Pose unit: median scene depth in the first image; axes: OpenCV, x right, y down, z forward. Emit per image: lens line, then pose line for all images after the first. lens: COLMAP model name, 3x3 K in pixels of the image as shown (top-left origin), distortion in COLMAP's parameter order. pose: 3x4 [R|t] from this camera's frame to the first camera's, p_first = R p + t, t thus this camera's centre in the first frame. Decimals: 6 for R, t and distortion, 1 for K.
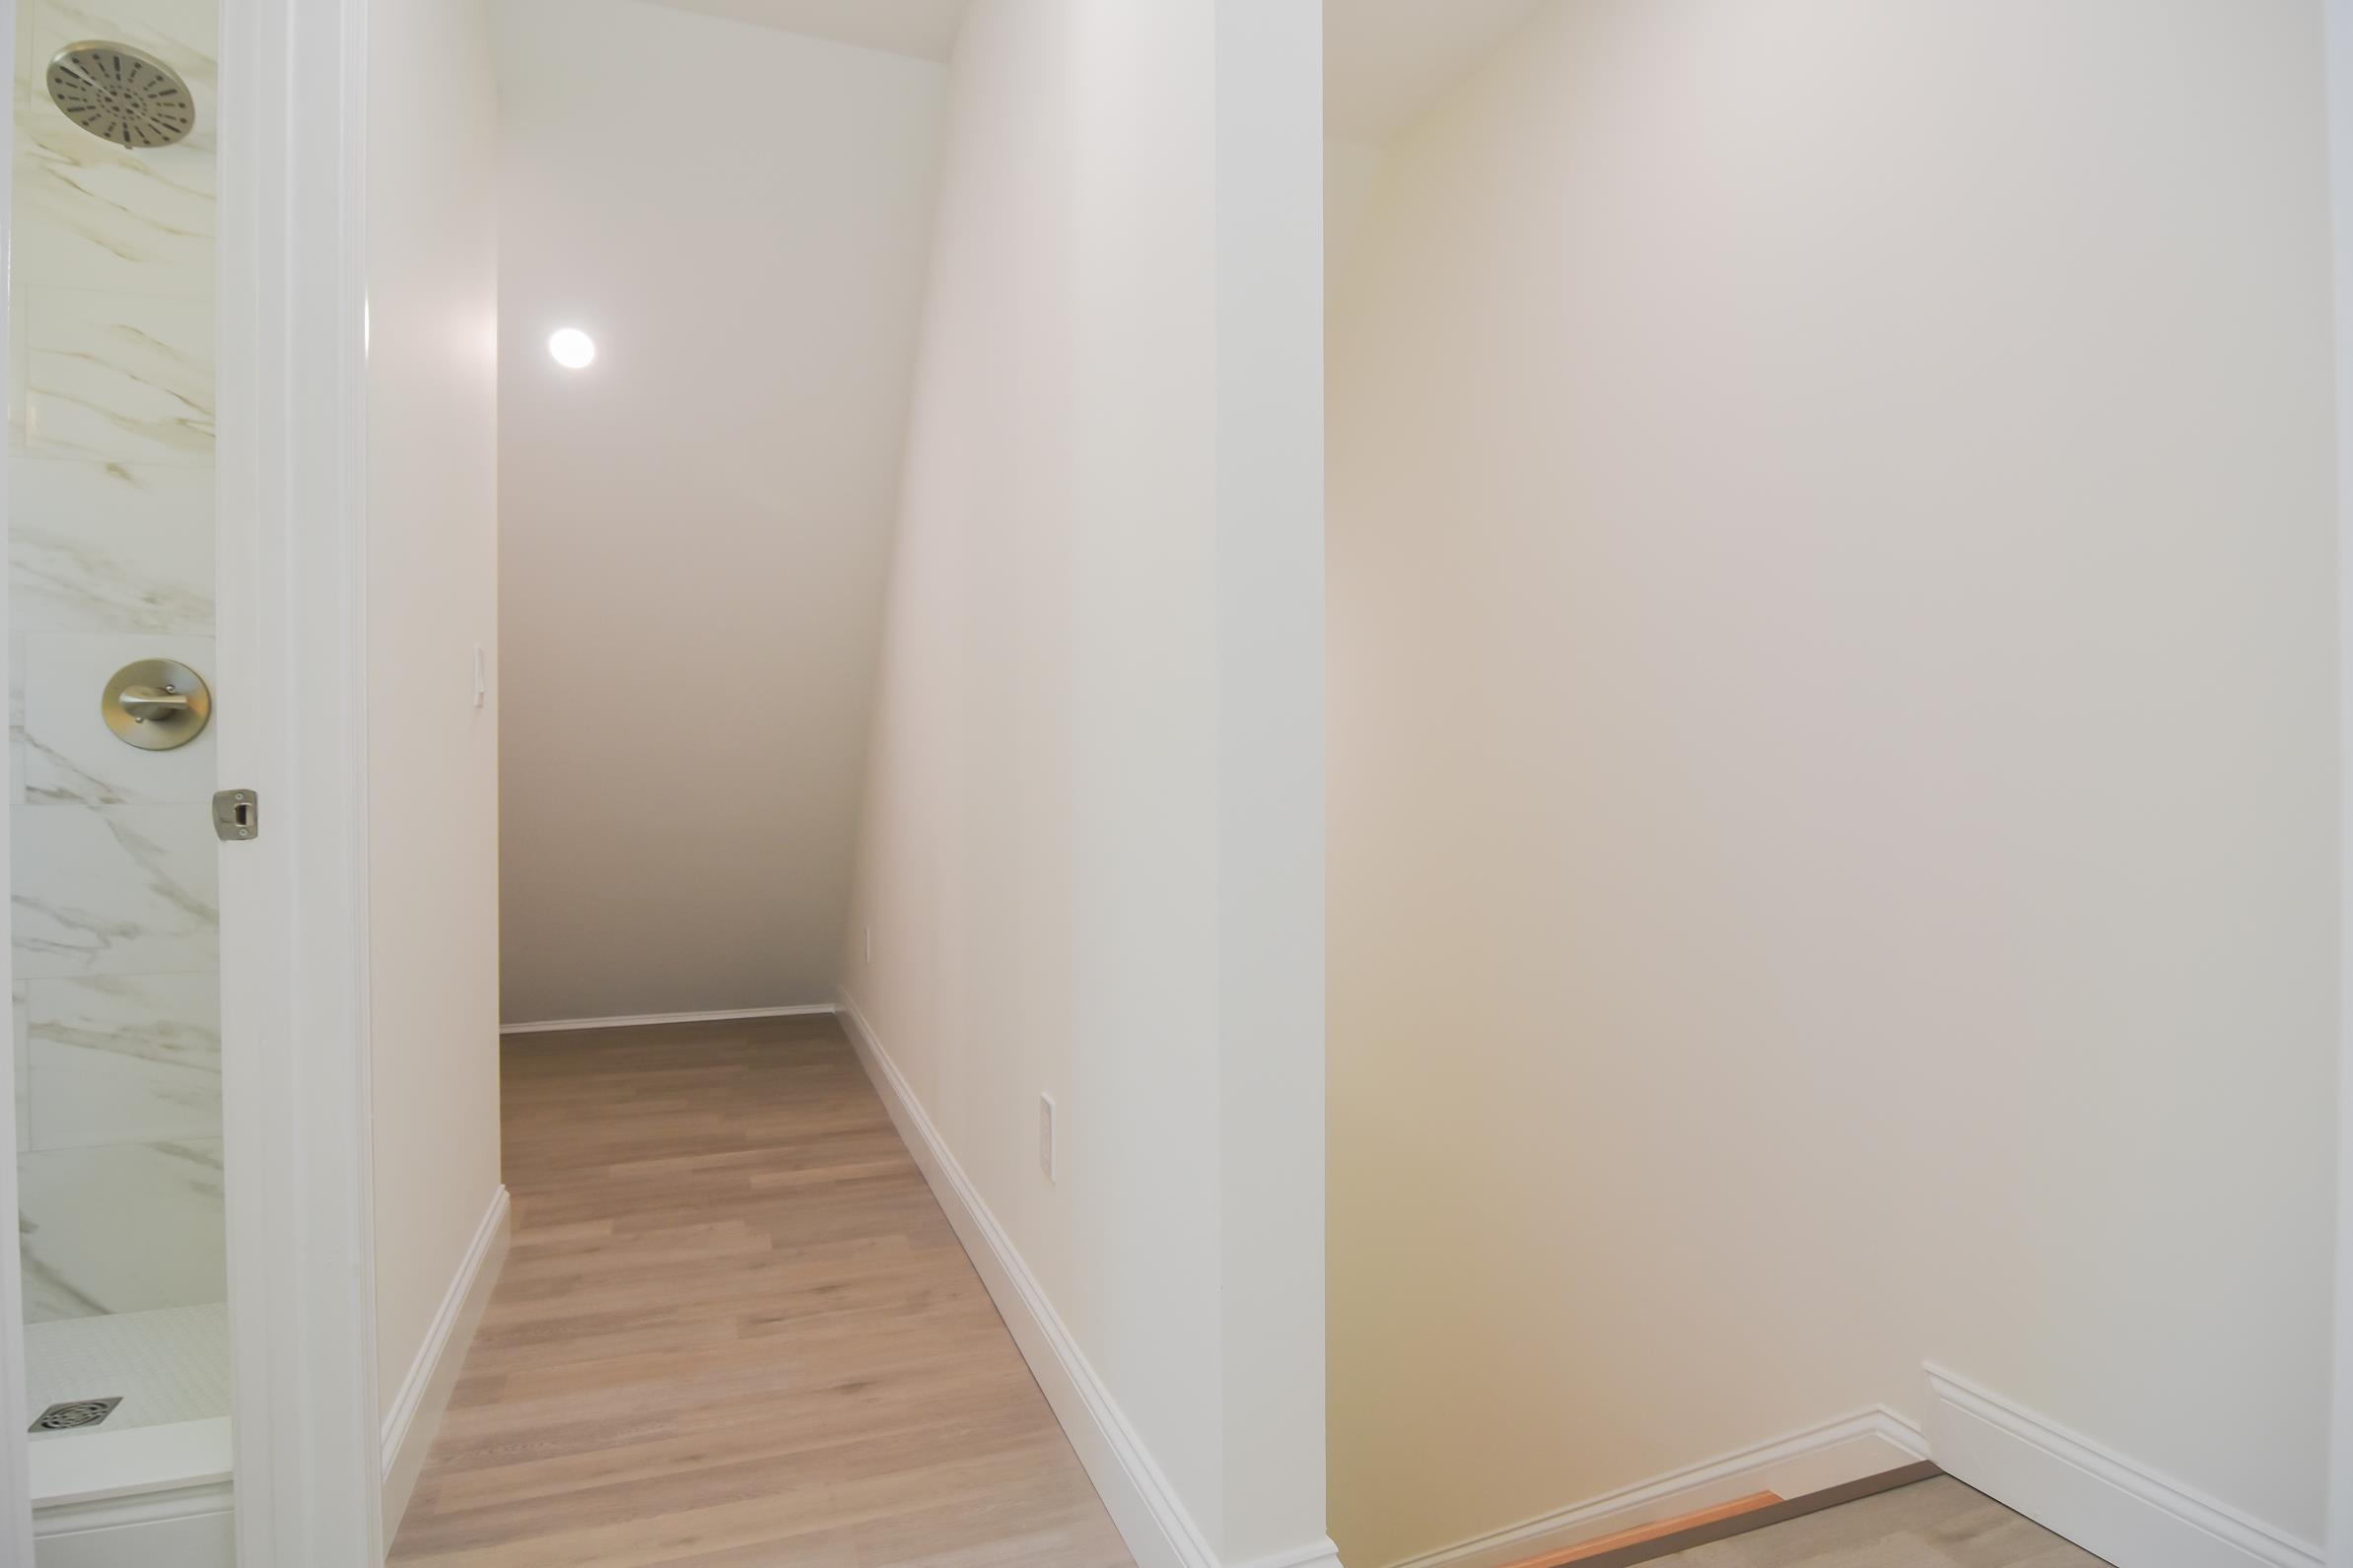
lens RADIAL K [[1259.7, 0, 1179.1], [0, 1259.7, 778.5], [0, 0, 1]] dist [-0.008573, -0.010697]
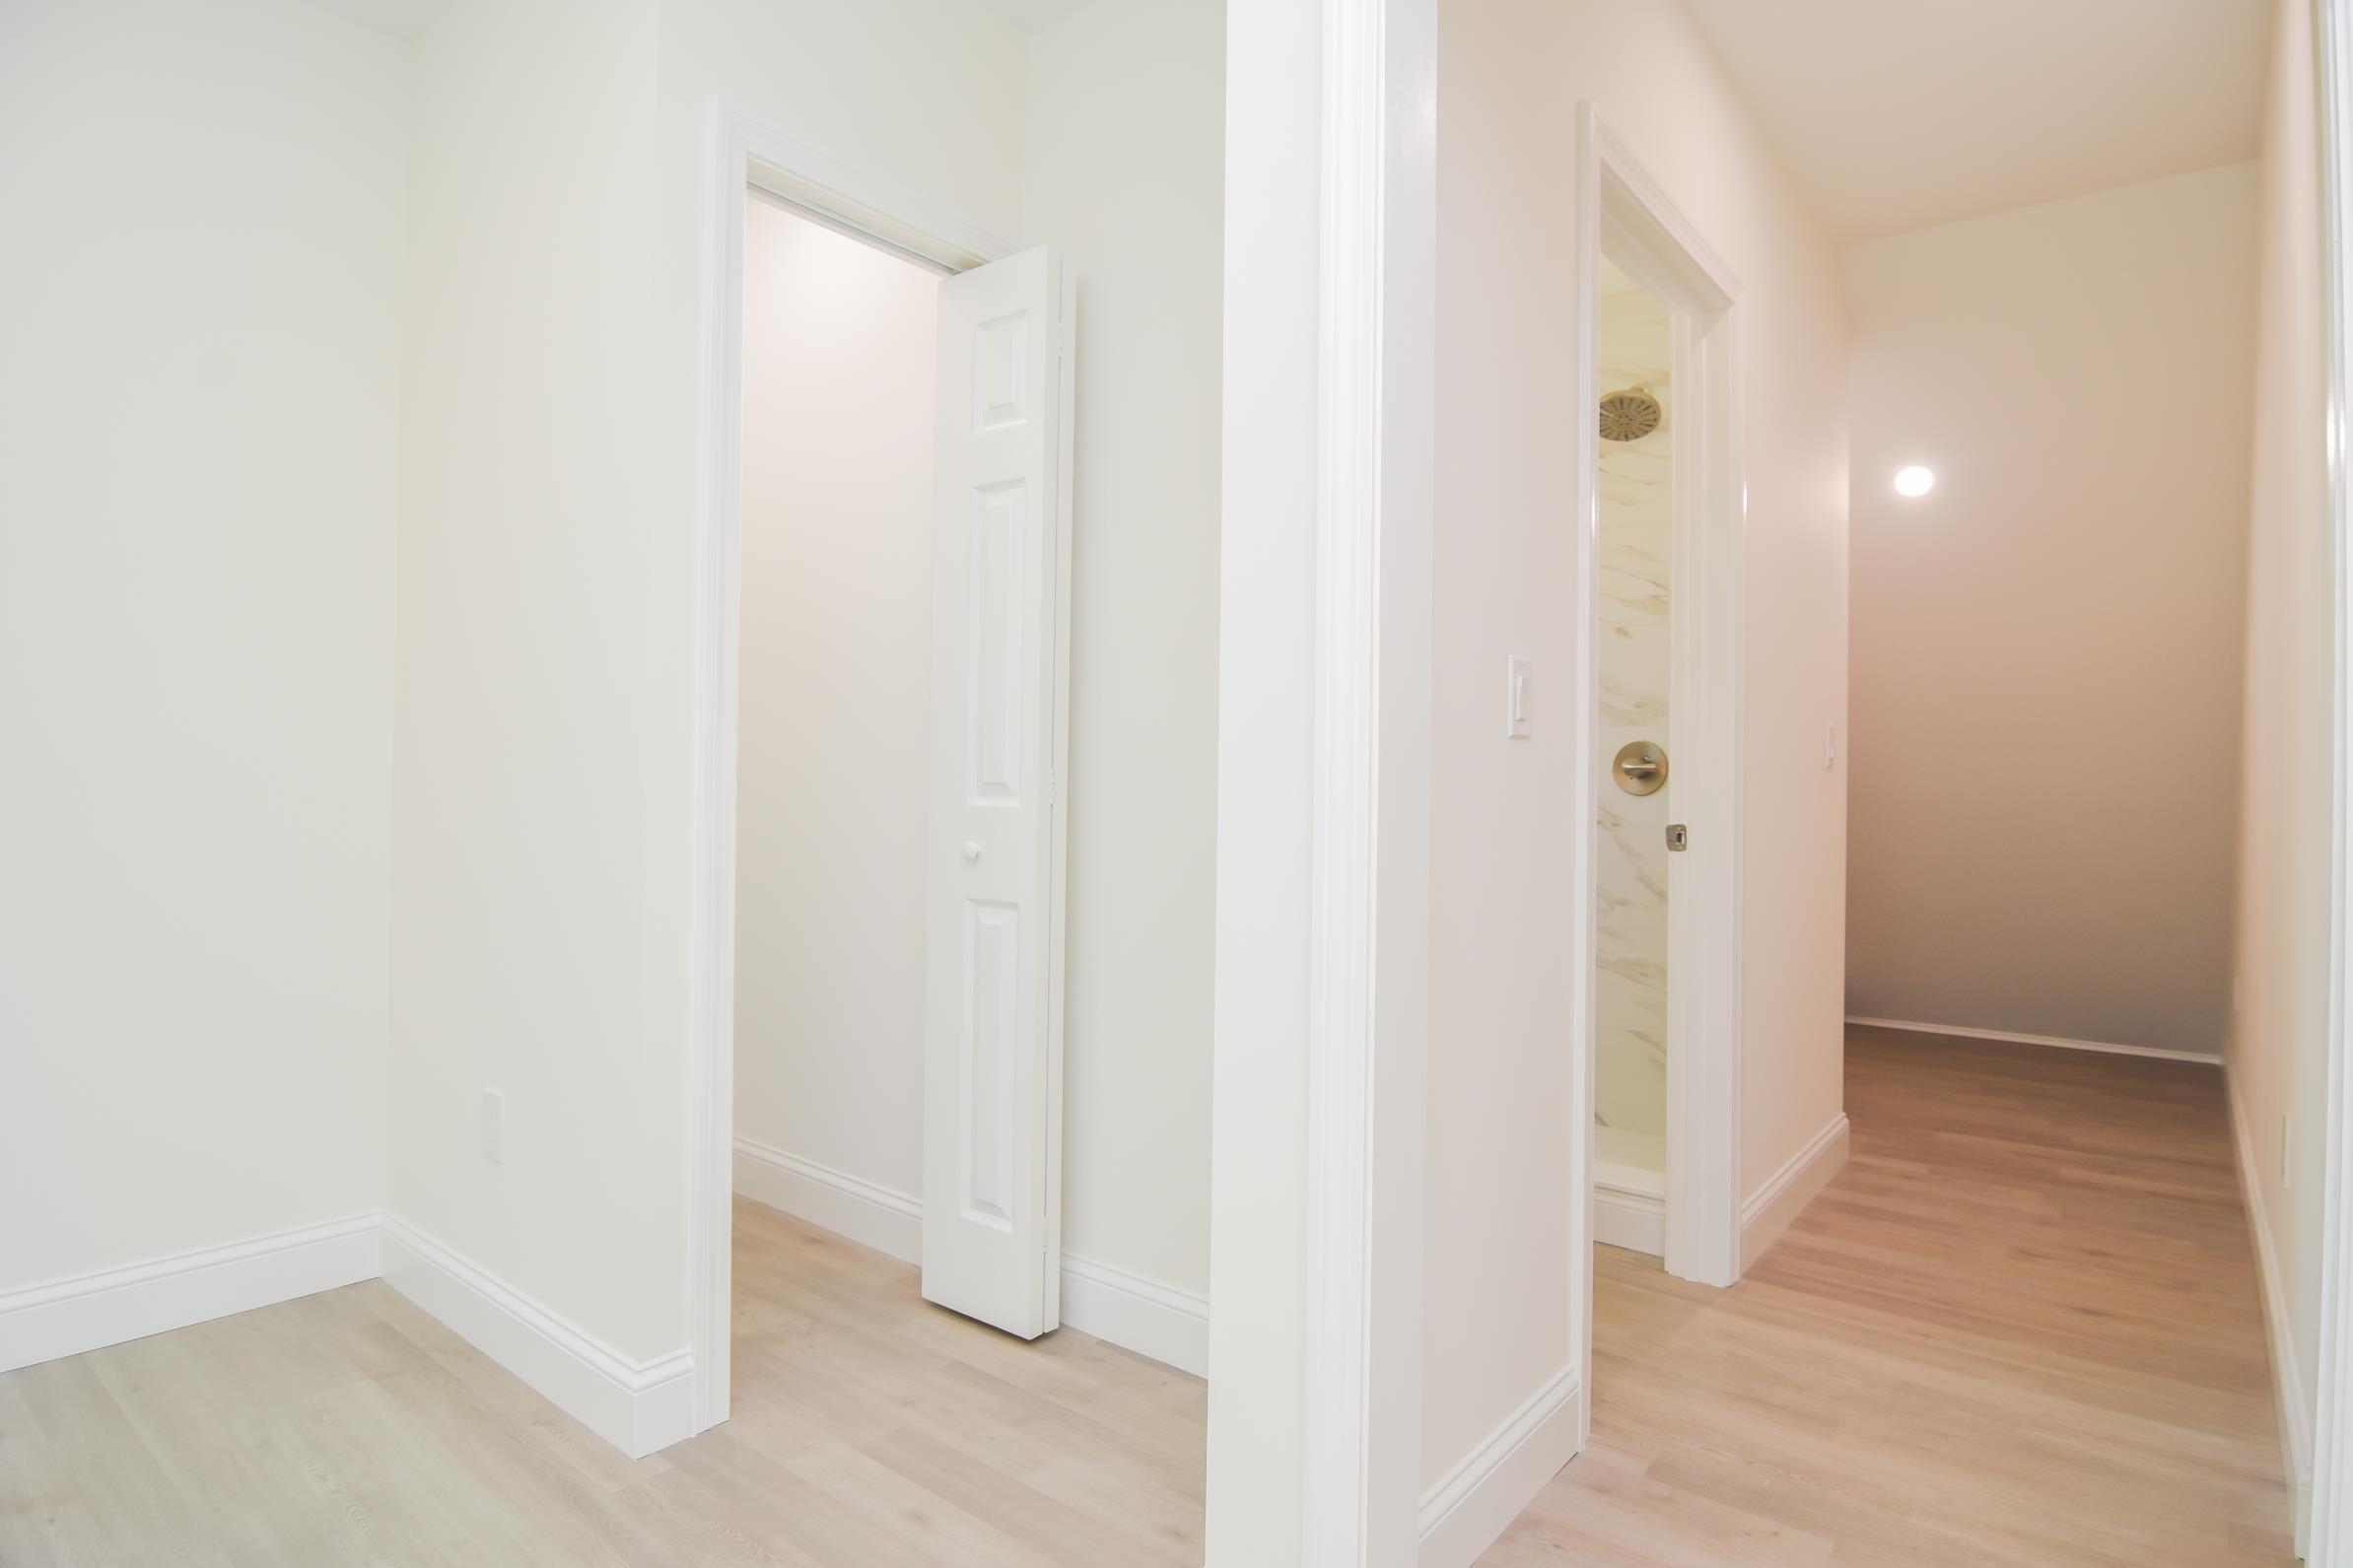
lens RADIAL K [[1259.7, 0, 1179.1], [0, 1259.7, 778.5], [0, 0, 1]] dist [-0.008573, -0.010697]
pose [[0.511003, 0.001444, -0.859578, 0.327078], [-0.019343, 0.999765, -0.009820, -0.018001], [0.859361, 0.021644, 0.510910, -0.409283]]
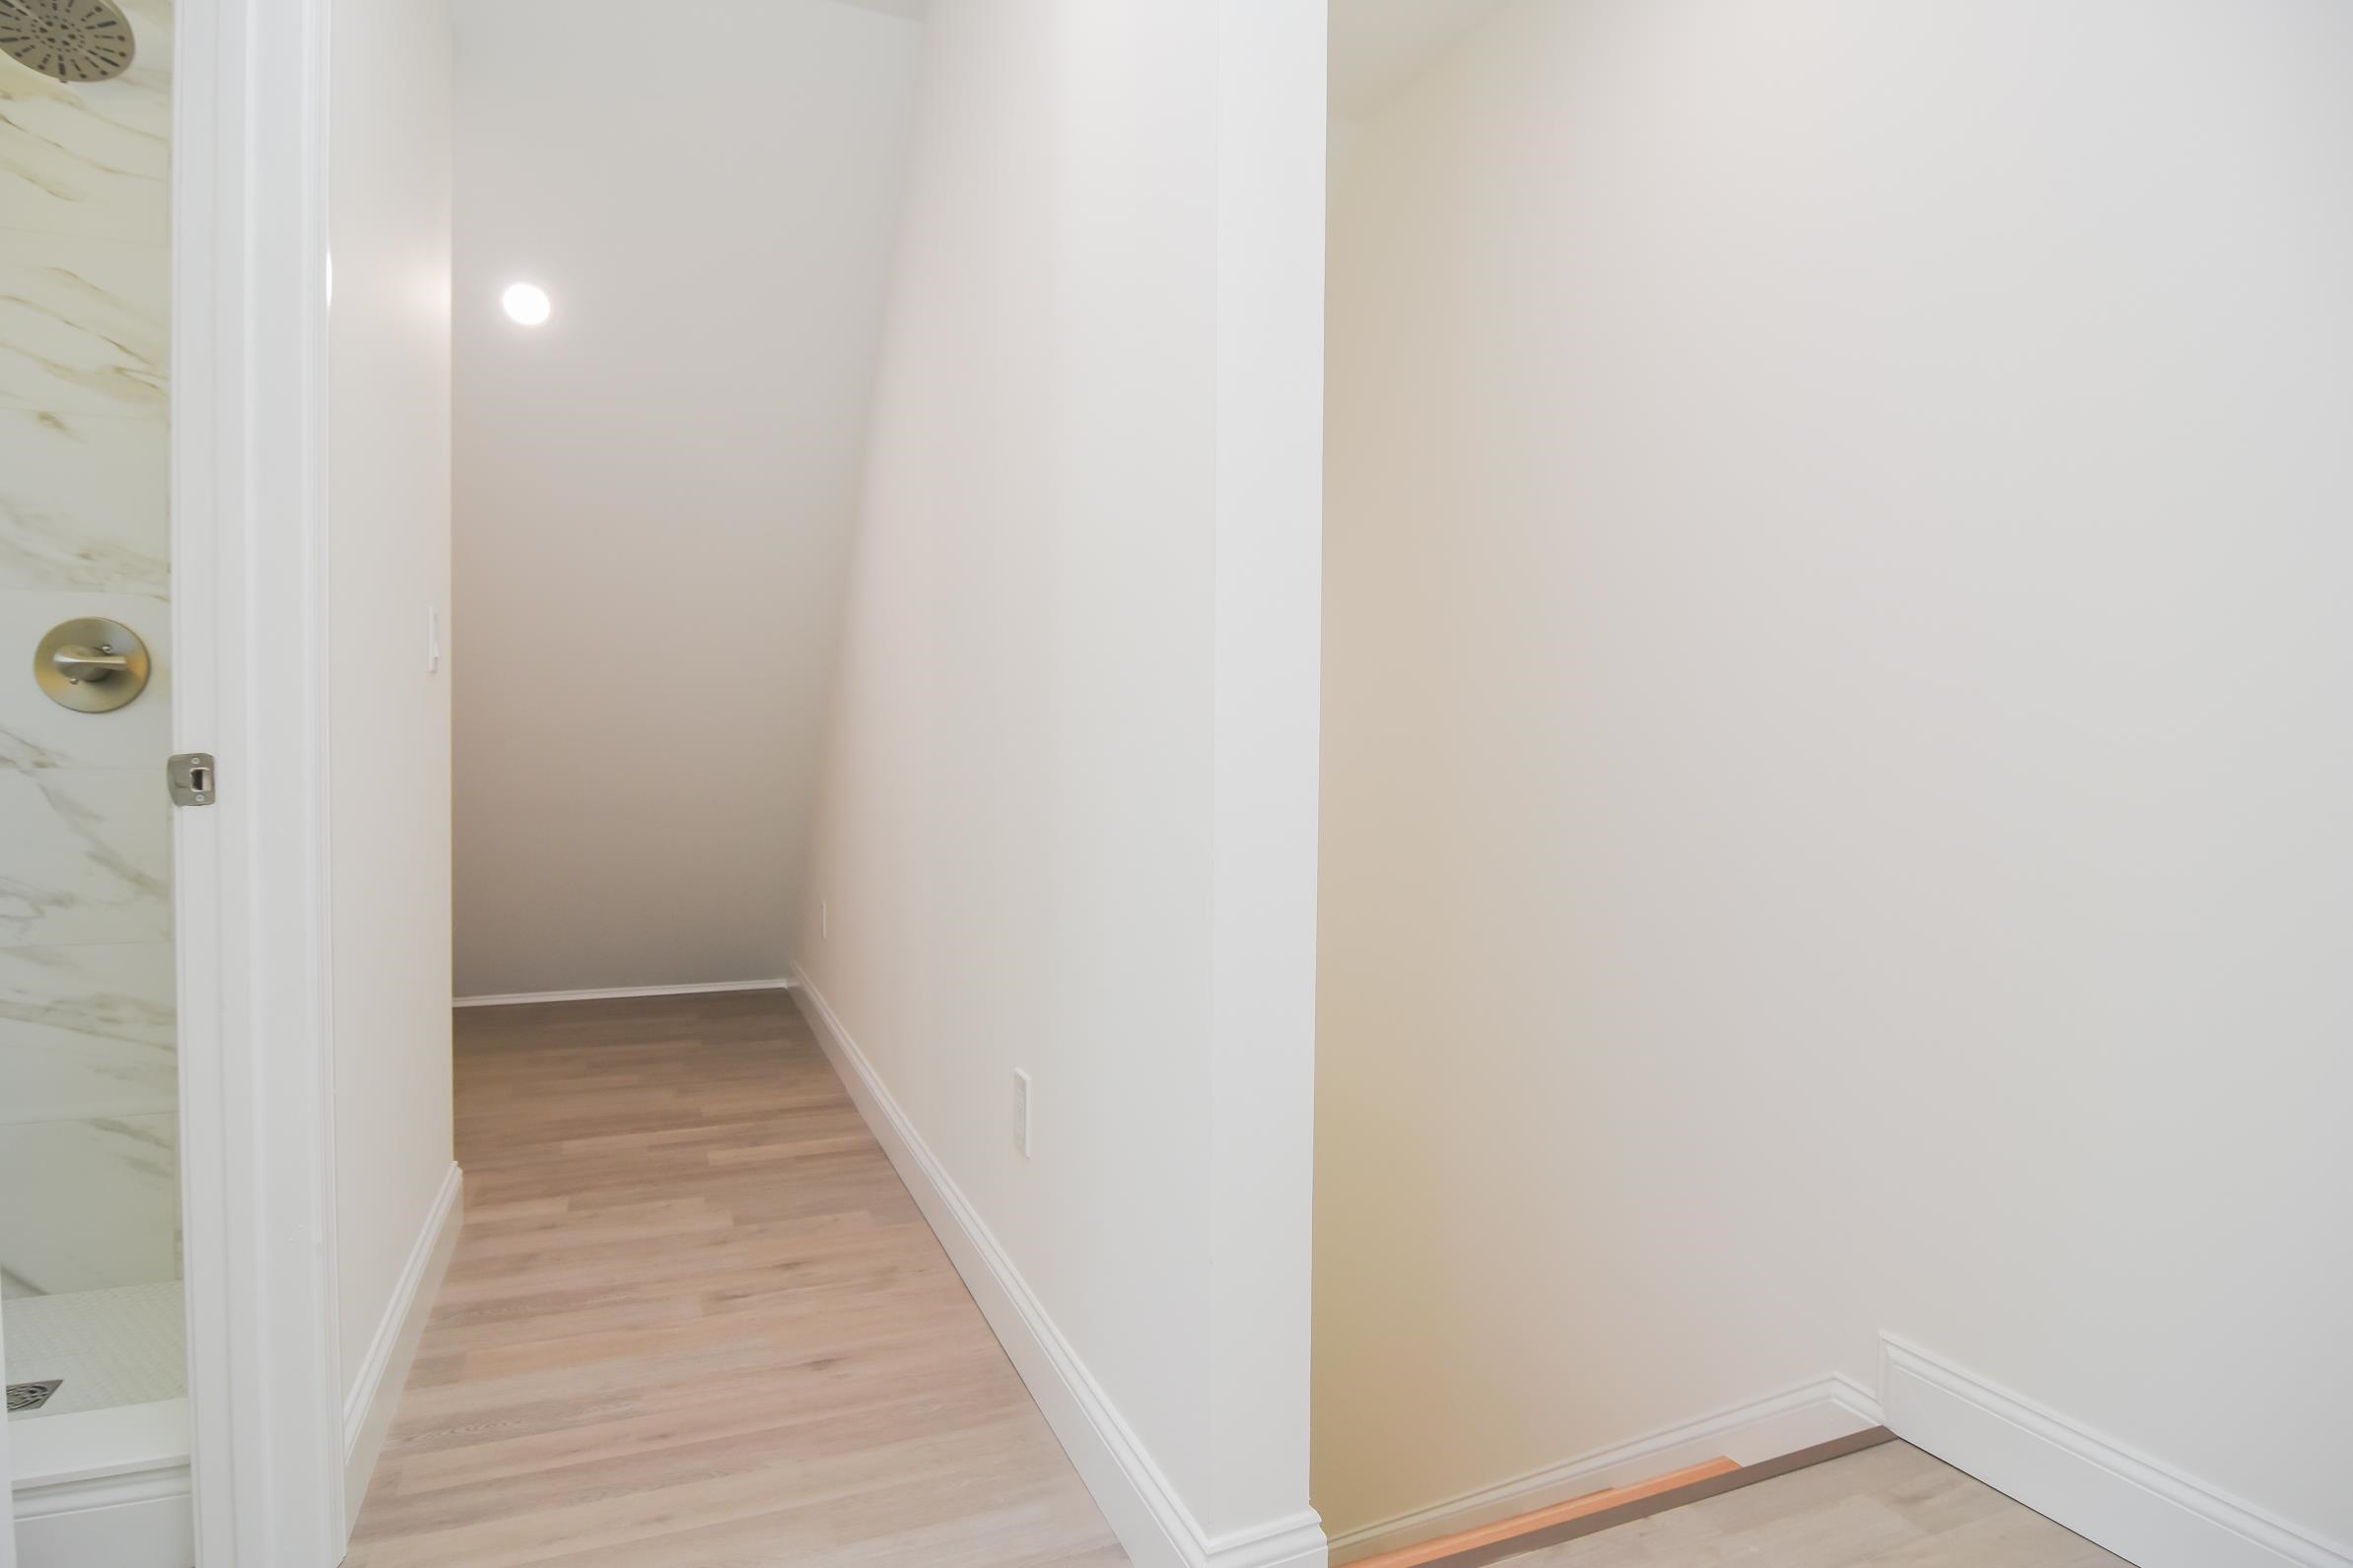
lens RADIAL K [[1259.7, 0, 1179.1], [0, 1259.7, 778.5], [0, 0, 1]] dist [-0.008573, -0.010697]
pose [[0.999021, 0.010882, 0.042881, -0.023798], [-0.011635, 0.999782, 0.017342, 0.001754], [-0.042683, -0.017823, 0.998930, 0.004305]]
